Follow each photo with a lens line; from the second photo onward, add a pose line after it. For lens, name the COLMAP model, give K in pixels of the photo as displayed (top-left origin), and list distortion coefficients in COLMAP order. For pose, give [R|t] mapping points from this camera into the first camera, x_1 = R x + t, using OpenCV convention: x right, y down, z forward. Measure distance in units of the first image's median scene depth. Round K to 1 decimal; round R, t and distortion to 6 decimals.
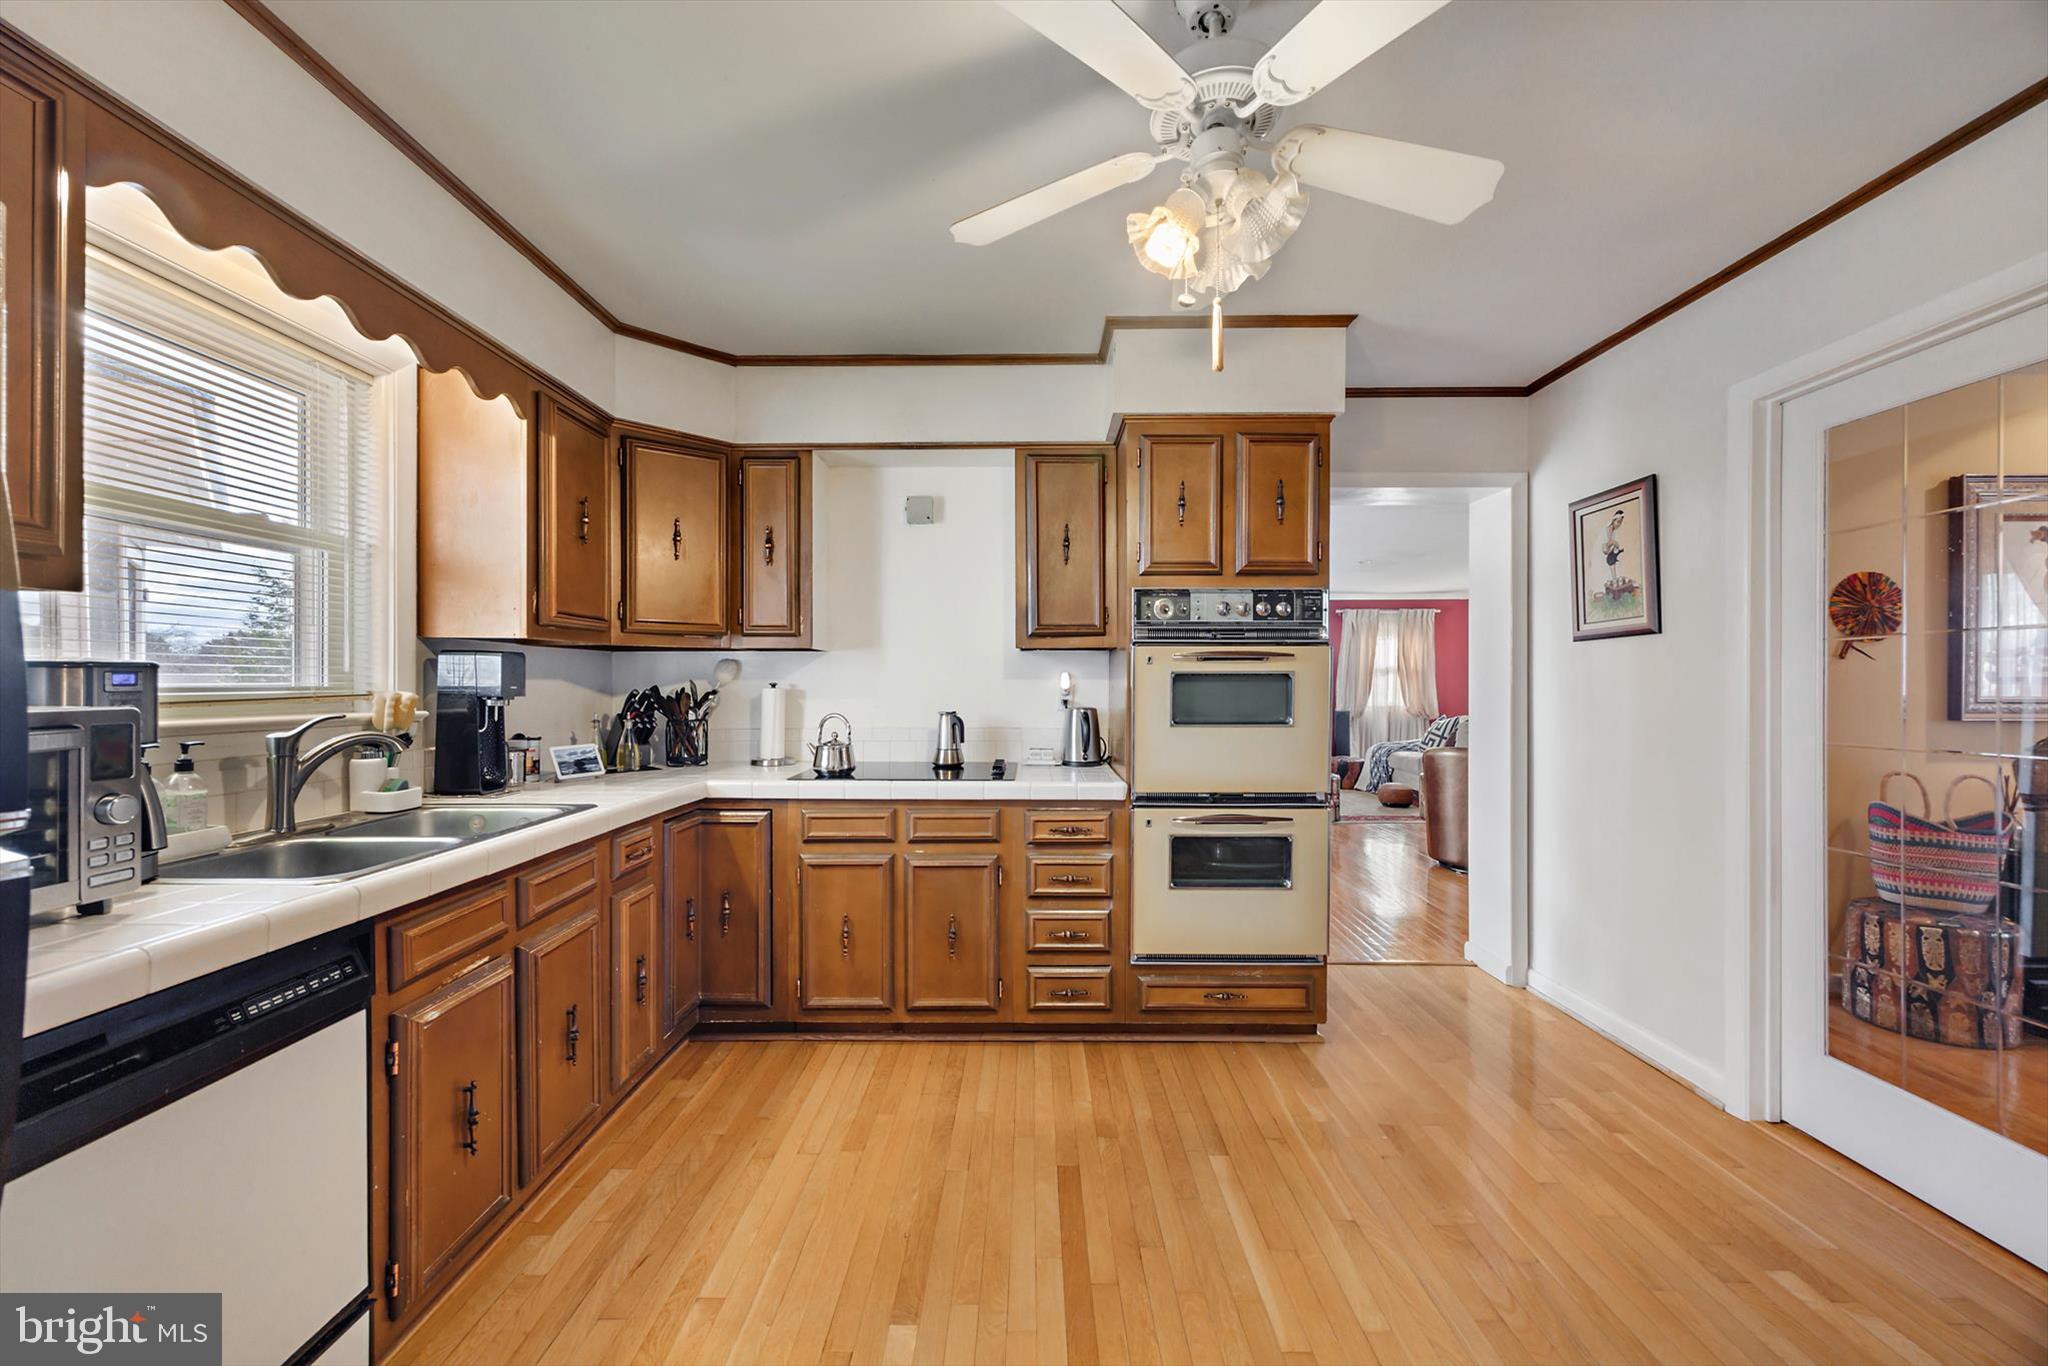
lens RADIAL K [[817.0, 0, 1024.5], [0, 817.0, 680.5], [0, 0, 1]] dist [0.006679, -0.000371]
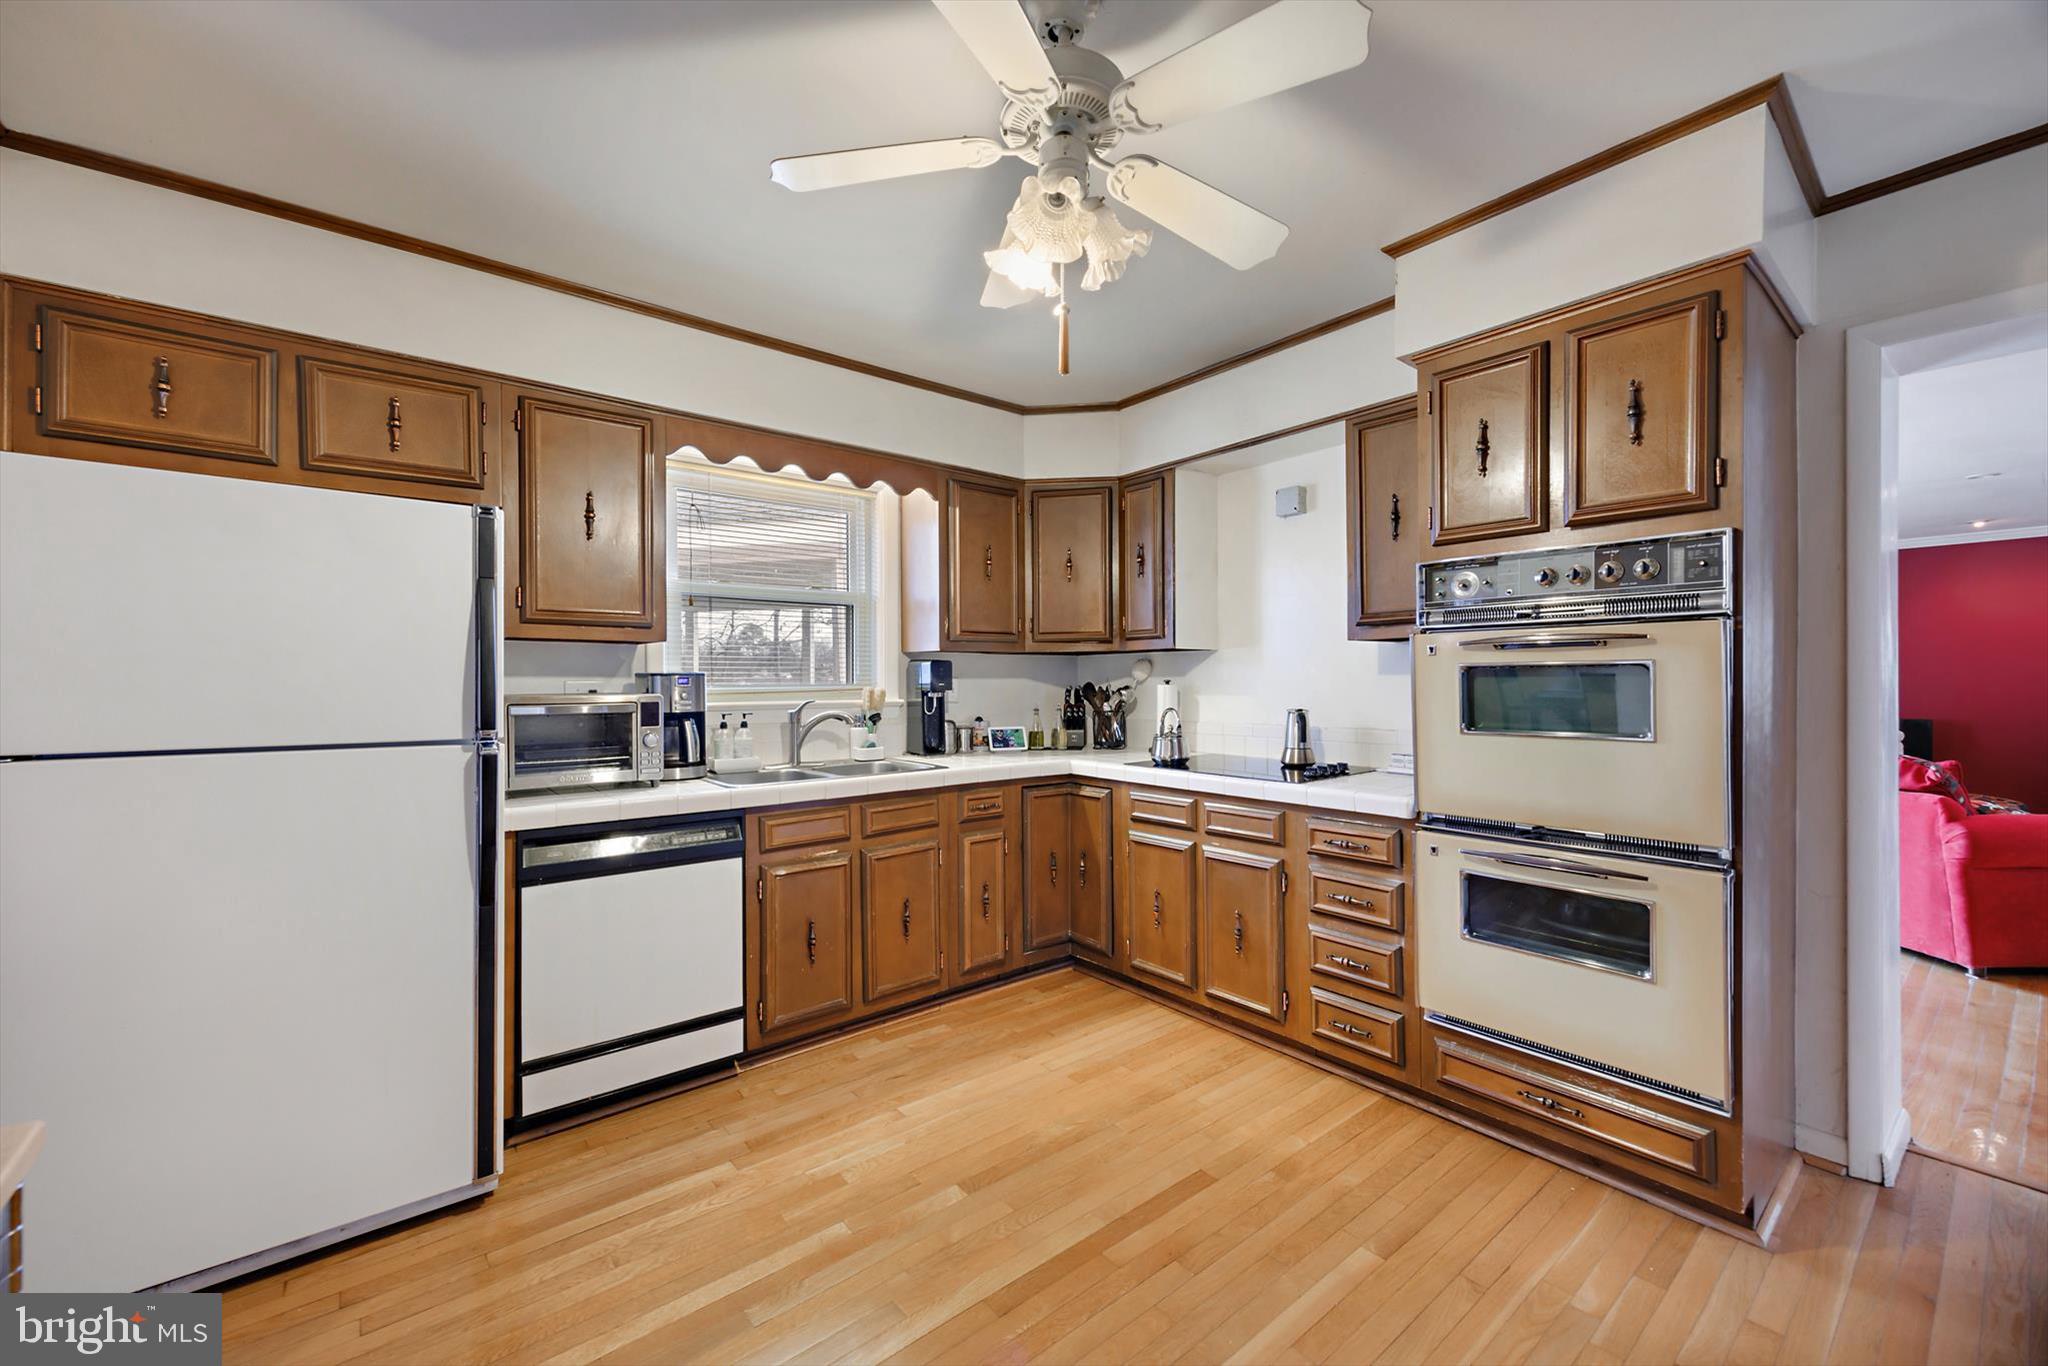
lens RADIAL K [[817.0, 0, 1016.6], [0, 817.0, 679.9], [0, 0, 1]] dist [0.006679, -0.000371]
pose [[0.626774, -0.004186, -0.779190, 0.518834], [0.008008, 0.999967, 0.001070, 0.000086], [0.779160, -0.006911, 0.626787, 0.163817]]
